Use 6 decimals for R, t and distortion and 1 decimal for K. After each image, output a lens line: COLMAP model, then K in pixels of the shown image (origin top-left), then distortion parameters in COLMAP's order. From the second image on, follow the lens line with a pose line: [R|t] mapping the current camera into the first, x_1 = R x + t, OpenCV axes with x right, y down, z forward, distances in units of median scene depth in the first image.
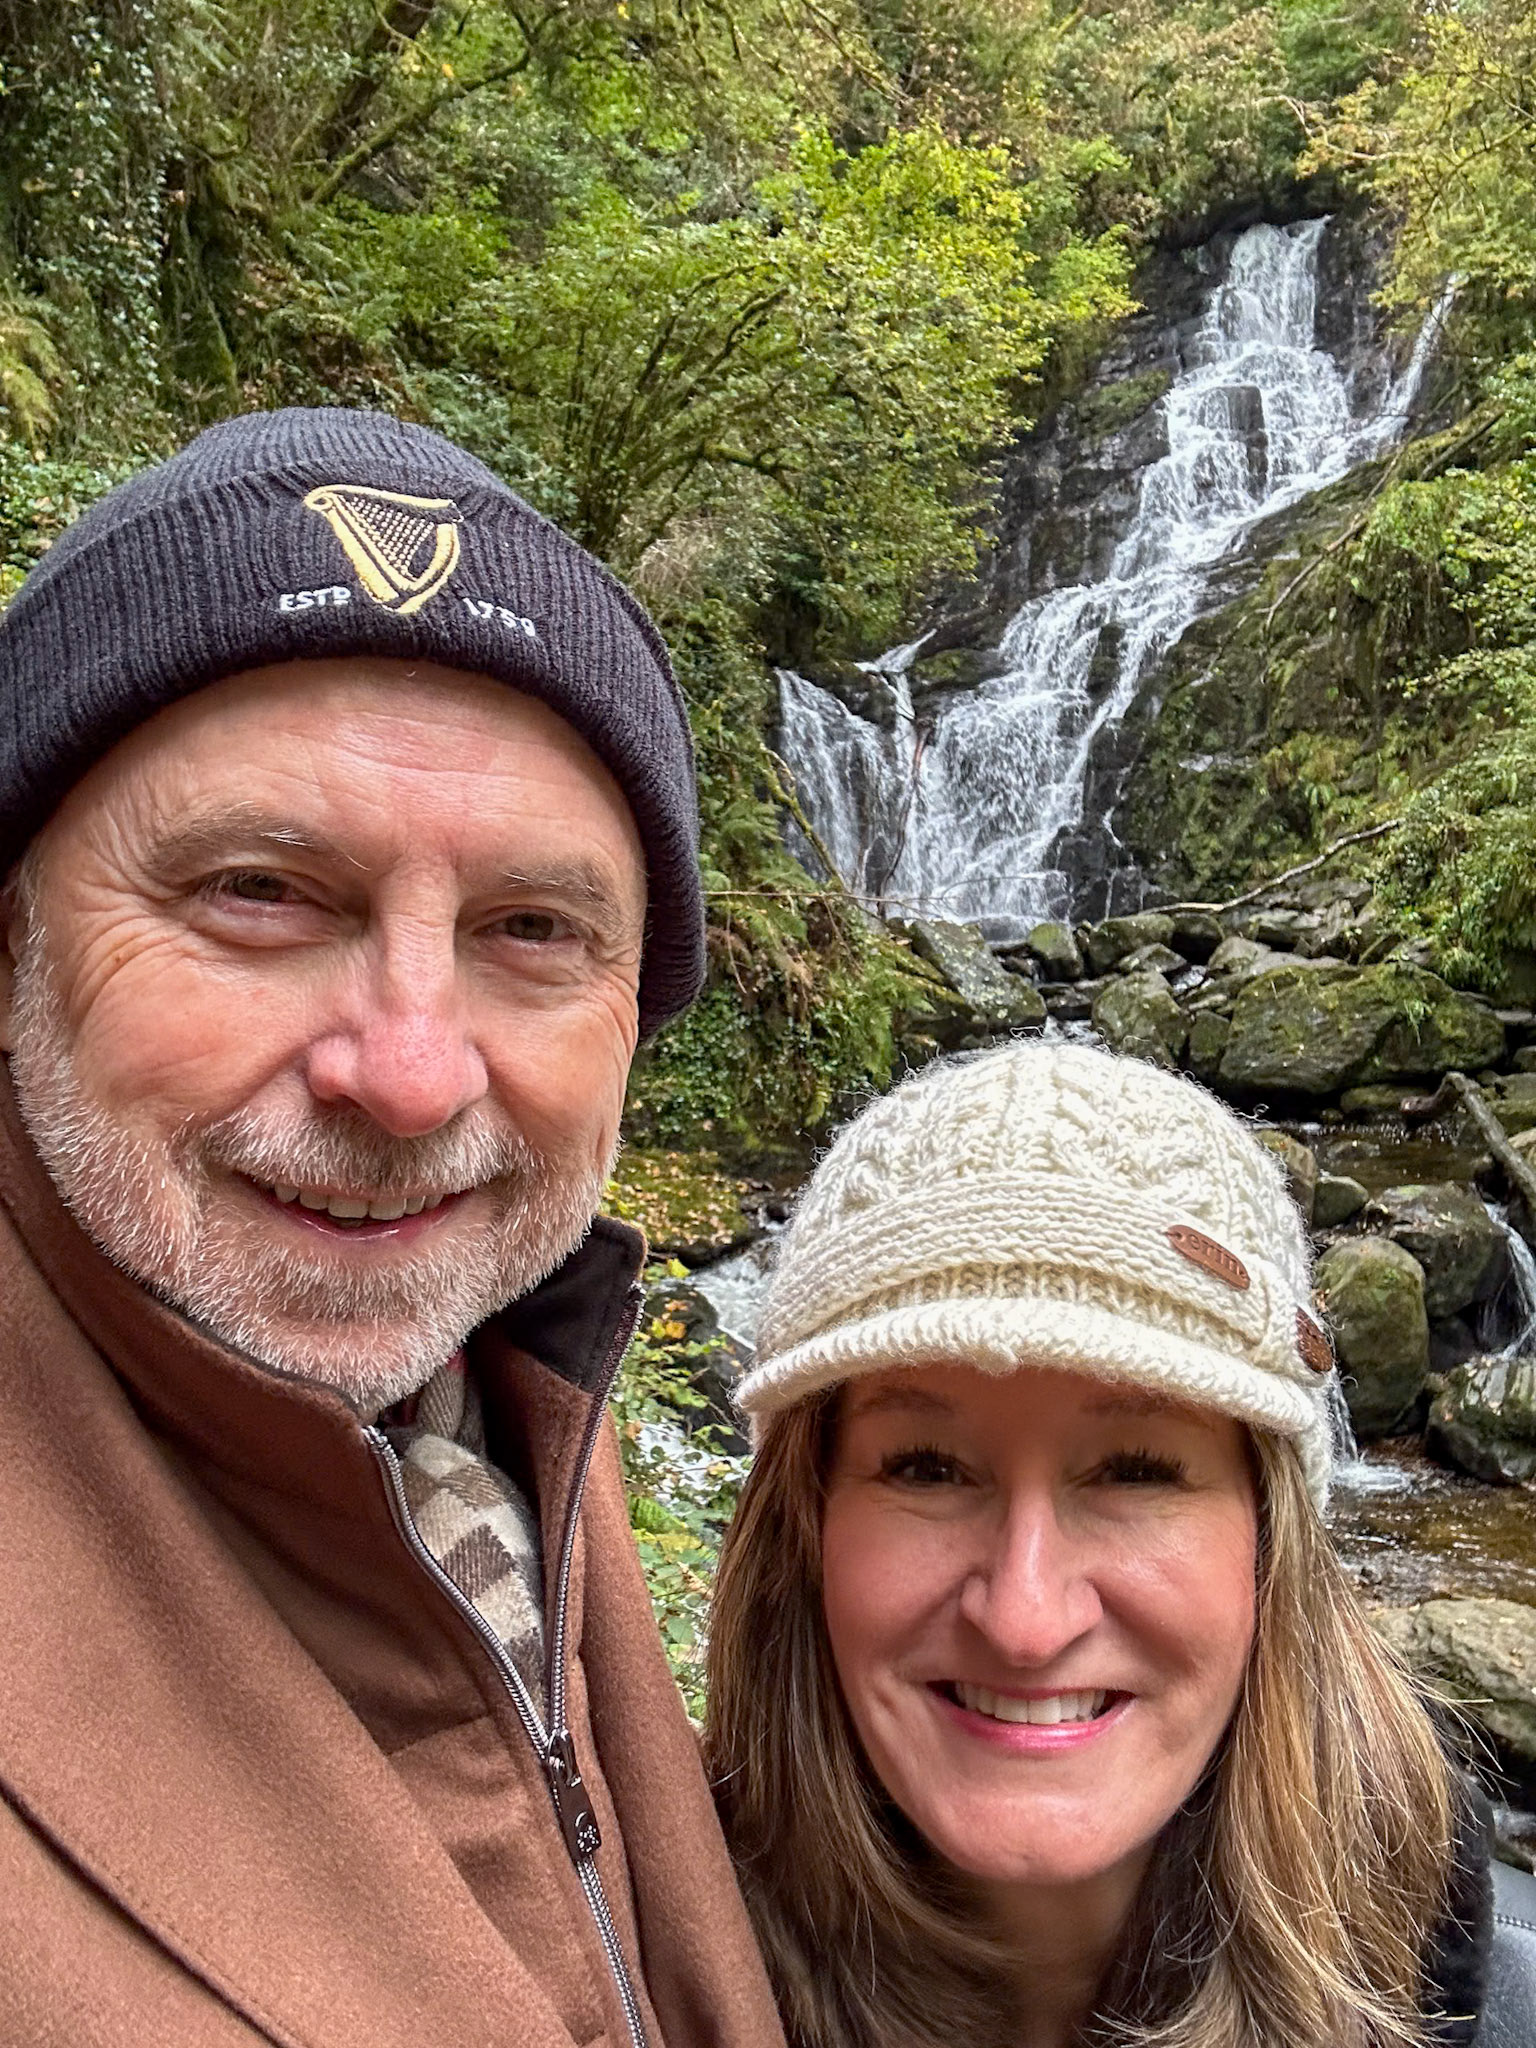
lens RADIAL K [[1876.6, 0, 734.1], [0, 1876.6, 969.5], [0, 0, 1]] dist [0.206908, -0.397829]
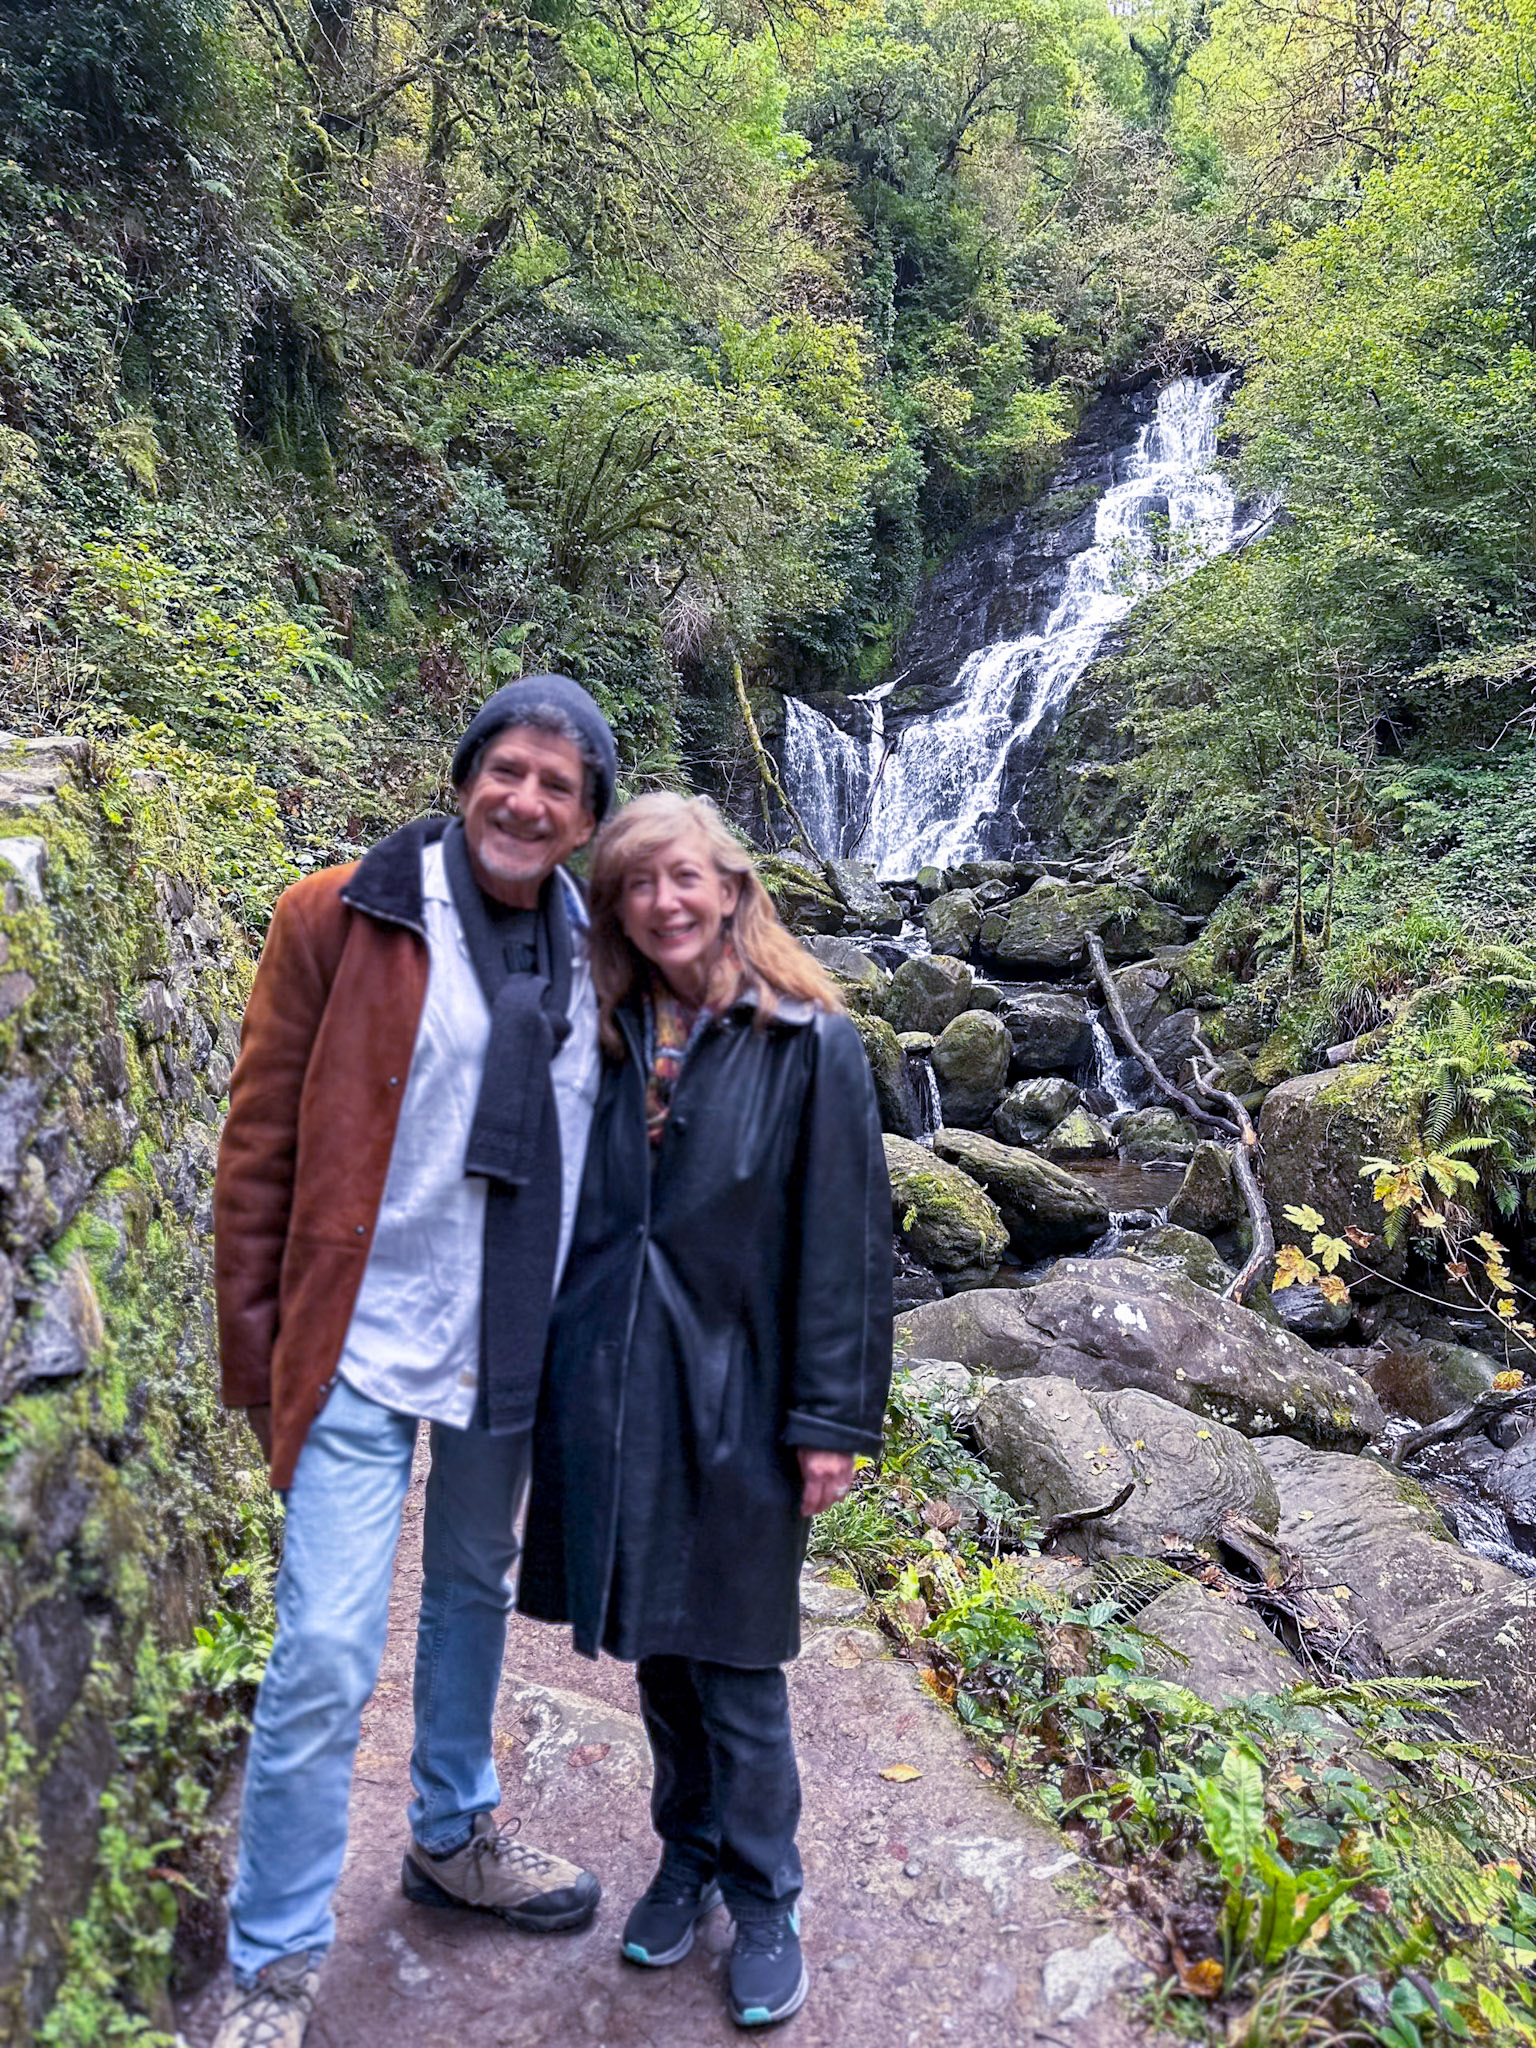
lens RADIAL K [[1471.0, 0, 768.0], [0, 1471.0, 1024.0], [0, 0, 1]] dist [0.129239, -0.217880]
pose [[0.997743, 0.028412, -0.060846, 0.086336], [-0.025901, 0.998796, 0.041663, 0.038800], [0.061957, -0.039993, 0.997277, -0.102780]]
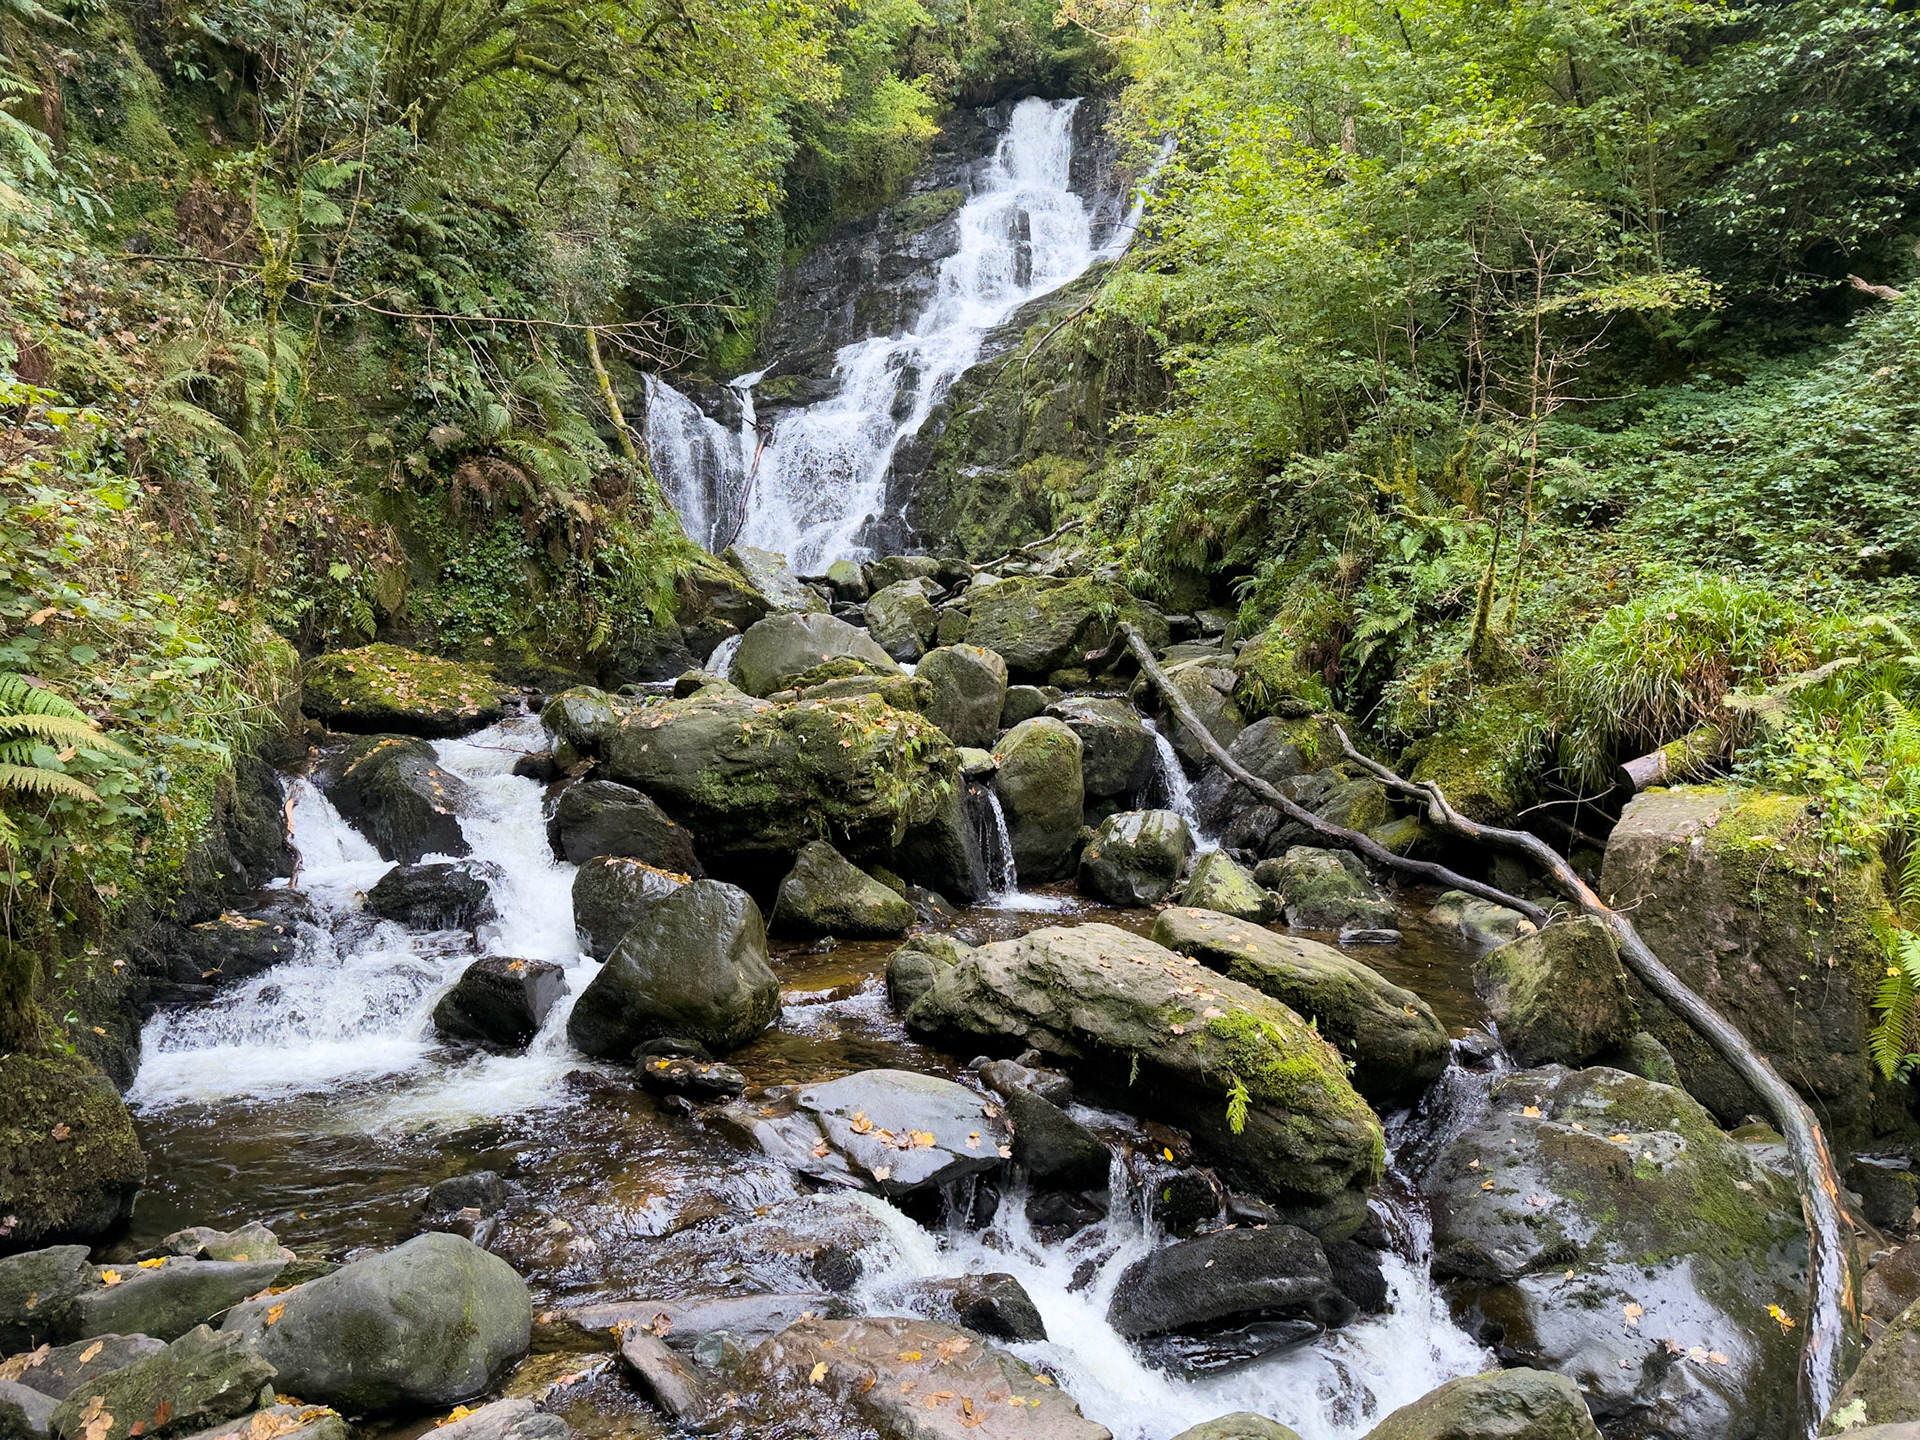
lens RADIAL K [[1379.0, 0, 948.4], [0, 1379.0, 725.5], [0, 0, 1]] dist [0.129239, -0.217880]
pose [[0.978471, 0.025414, 0.204813, 0.037508], [-0.029724, 0.999396, 0.017991, 0.049249], [-0.204232, -0.023691, 0.978636, 0.065053]]
